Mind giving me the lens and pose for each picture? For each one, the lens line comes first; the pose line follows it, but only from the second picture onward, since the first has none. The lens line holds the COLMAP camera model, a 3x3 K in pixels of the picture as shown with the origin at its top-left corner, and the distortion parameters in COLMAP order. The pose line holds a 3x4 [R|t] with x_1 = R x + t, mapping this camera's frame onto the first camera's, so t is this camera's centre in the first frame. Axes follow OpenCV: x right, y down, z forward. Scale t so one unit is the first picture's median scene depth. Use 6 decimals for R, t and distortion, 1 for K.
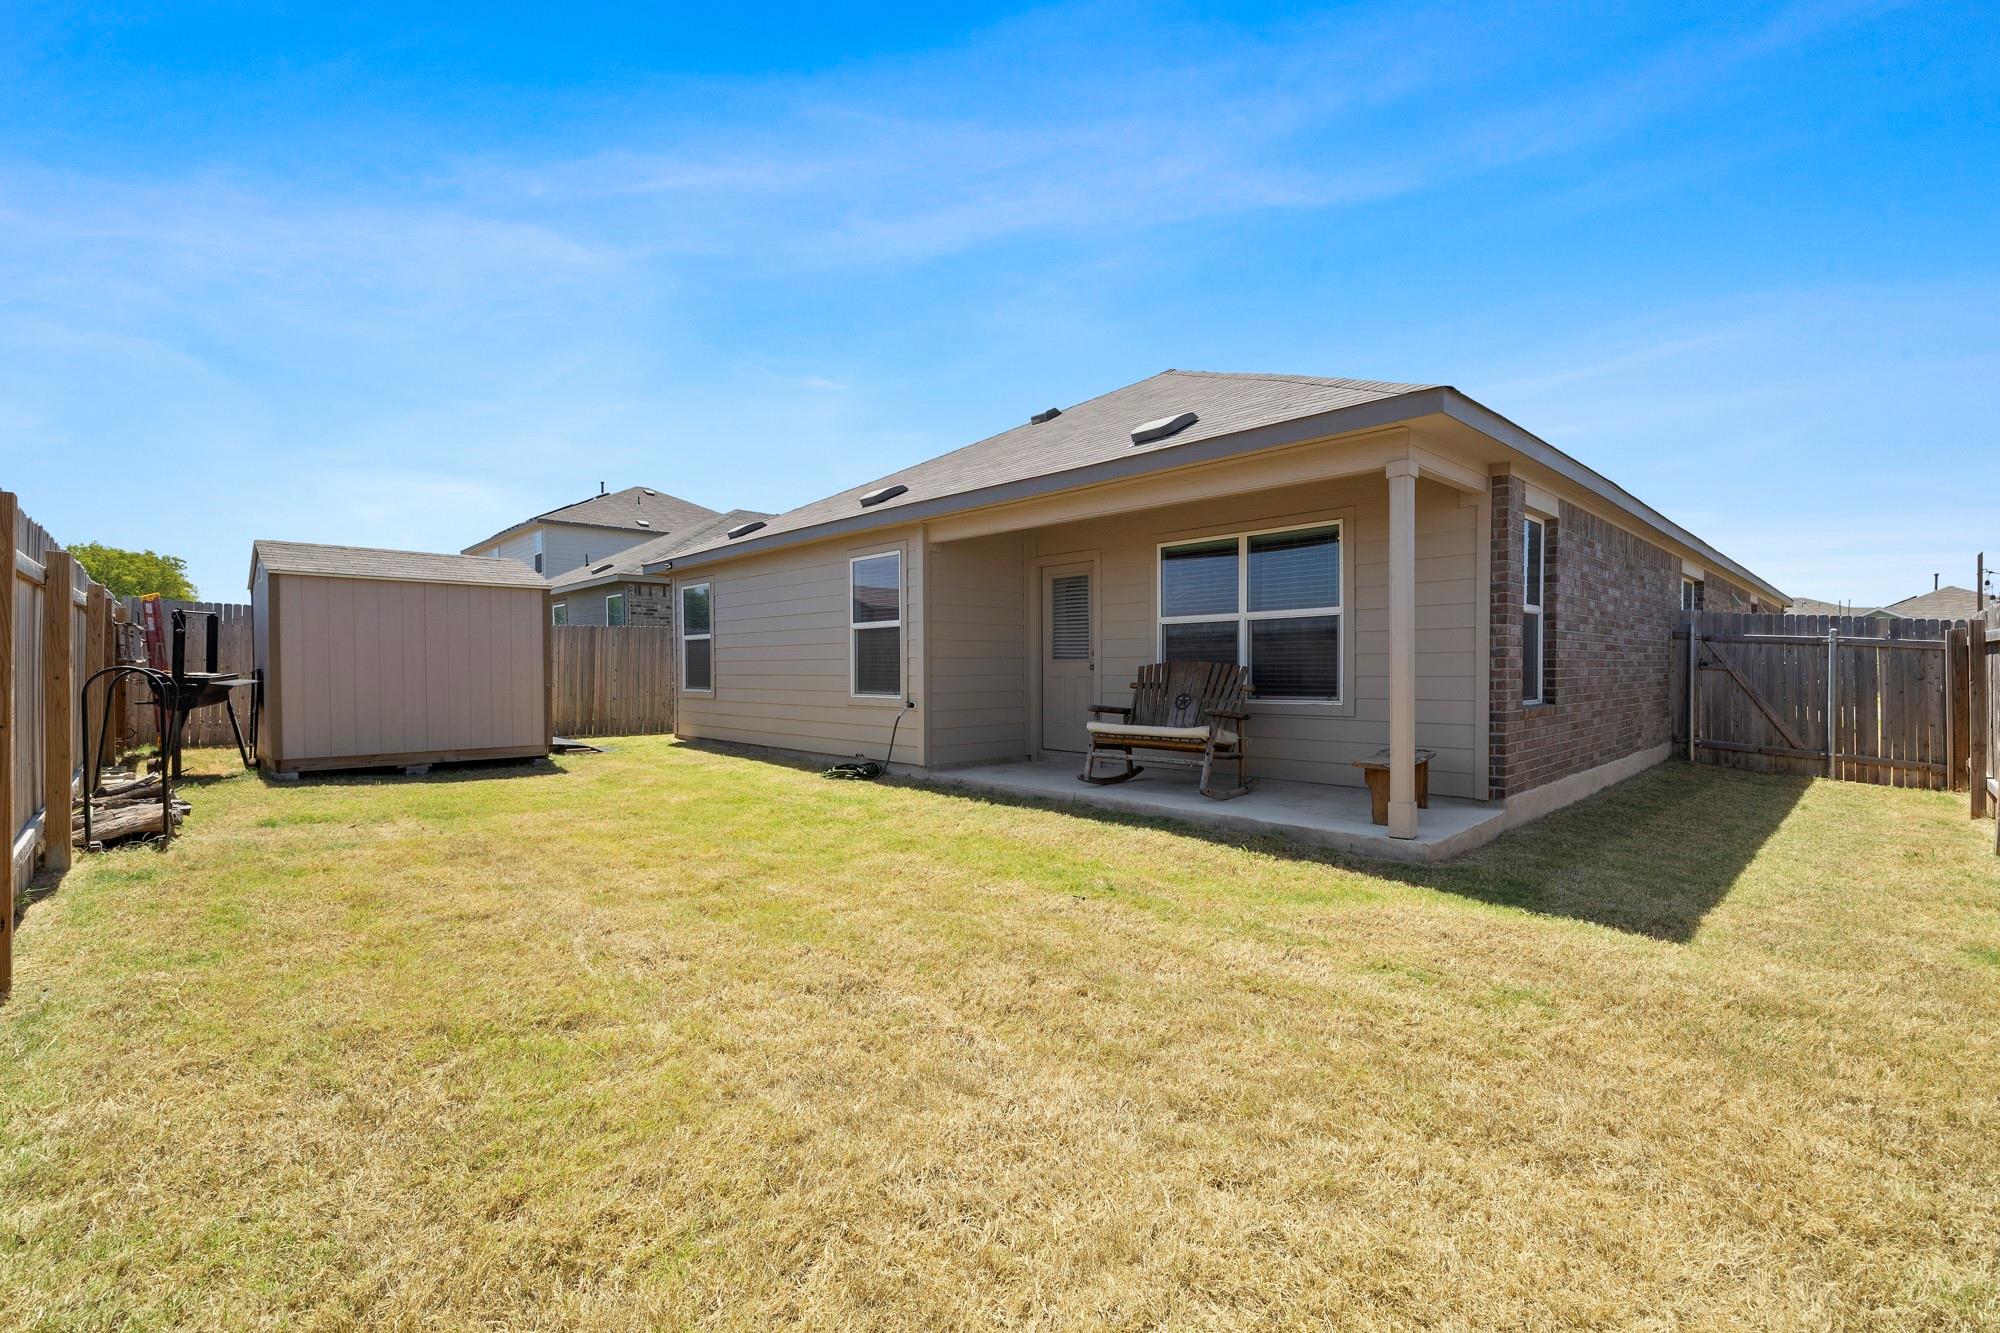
lens RADIAL K [[852.7, 0, 990.8], [0, 852.7, 646.5], [0, 0, 1]] dist [-0.001050, 0.000111]
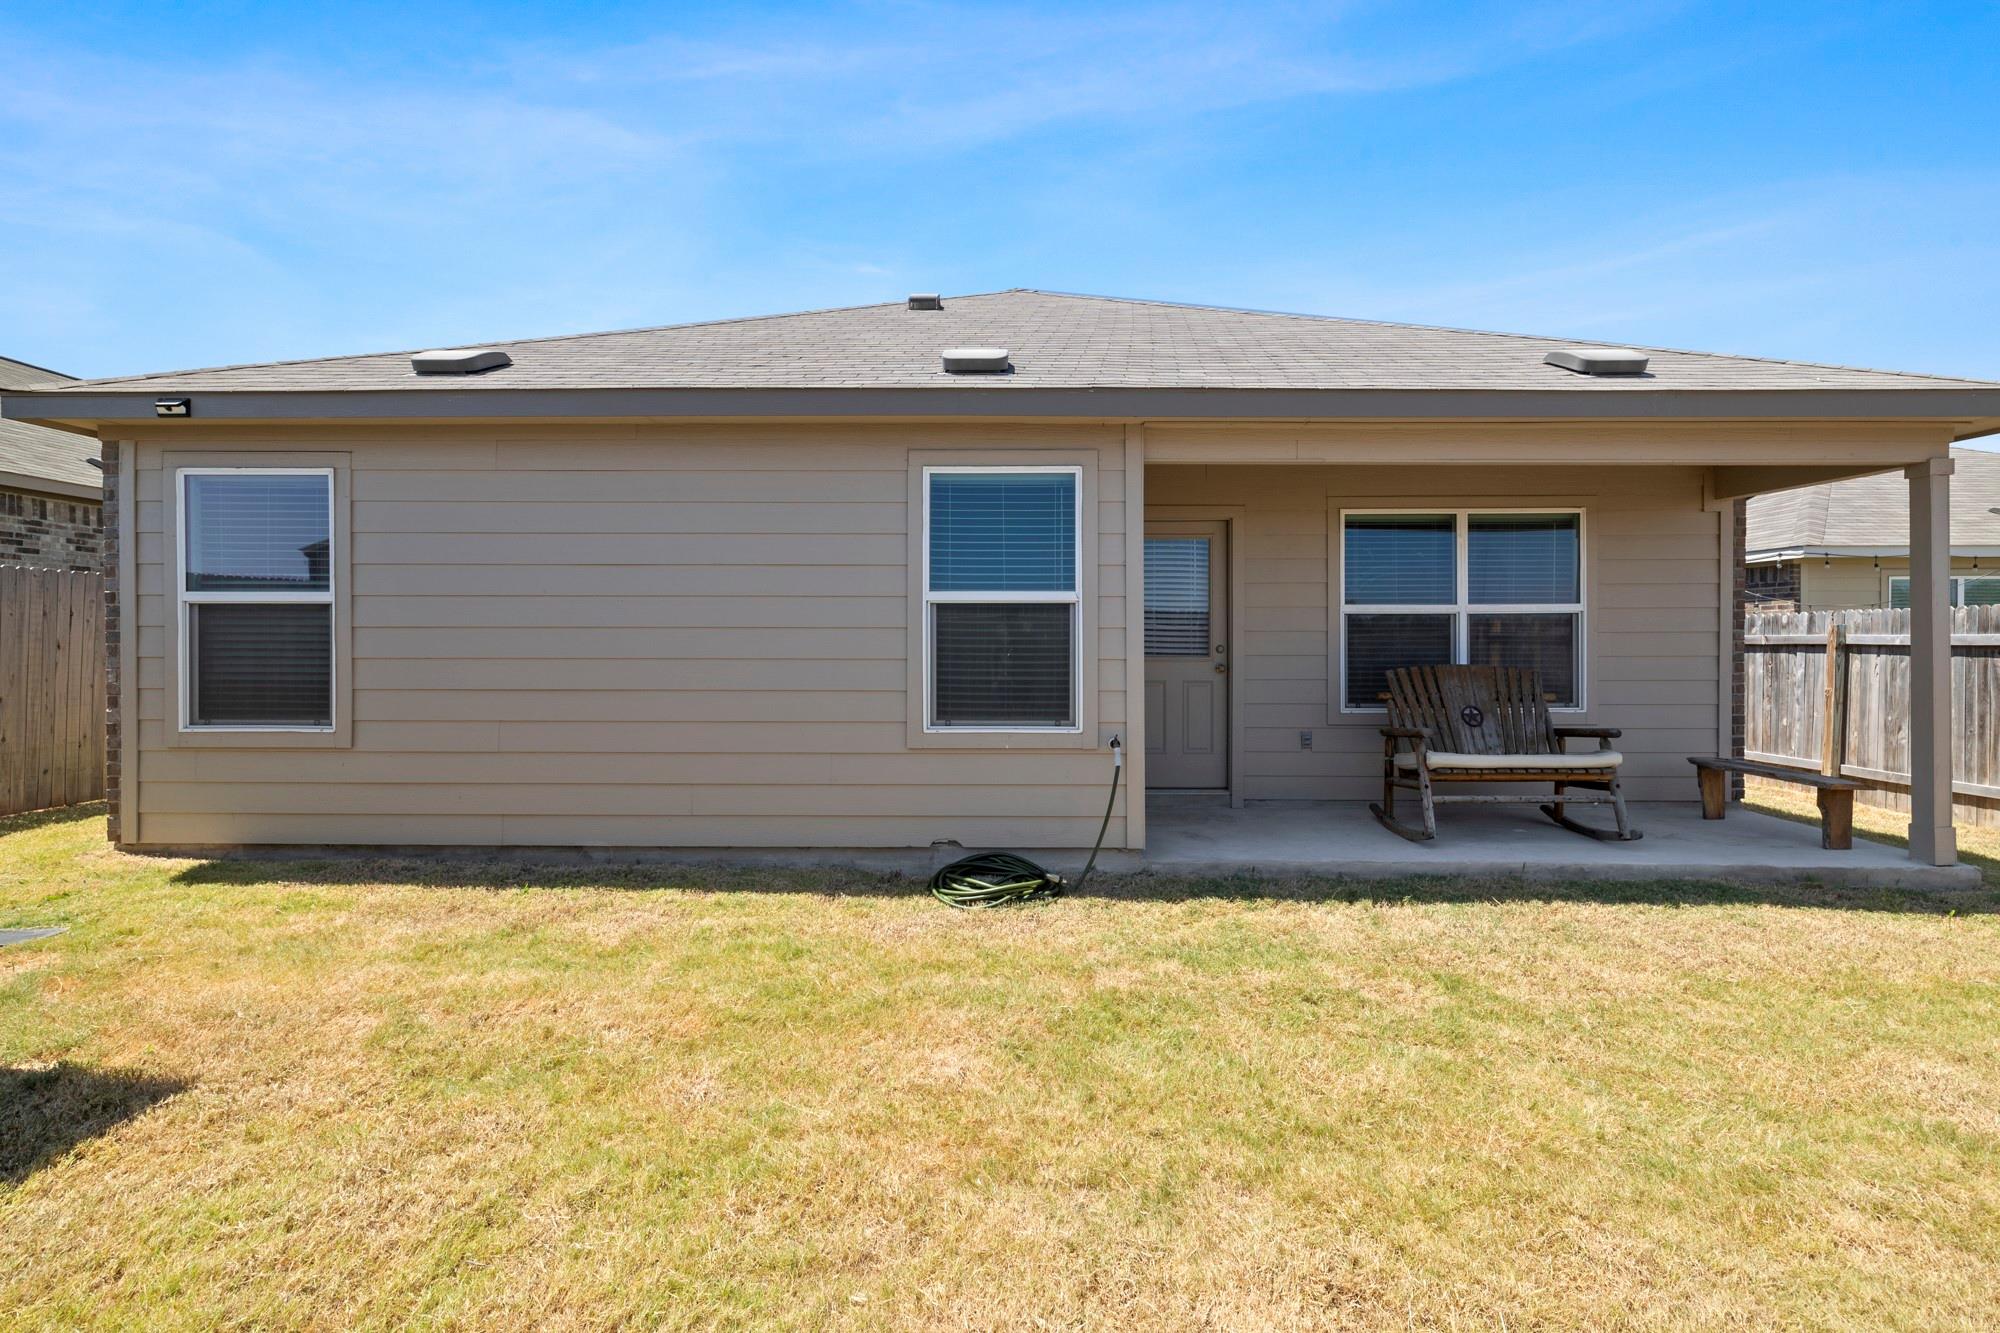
lens RADIAL K [[852.7, 0, 990.8], [0, 852.7, 646.5], [0, 0, 1]] dist [-0.001050, 0.000111]
pose [[0.696892, 0.001941, 0.717174, -0.574649], [-0.018003, 0.999729, 0.014788, -0.002484], [-0.716950, -0.023217, 0.696737, 0.689802]]
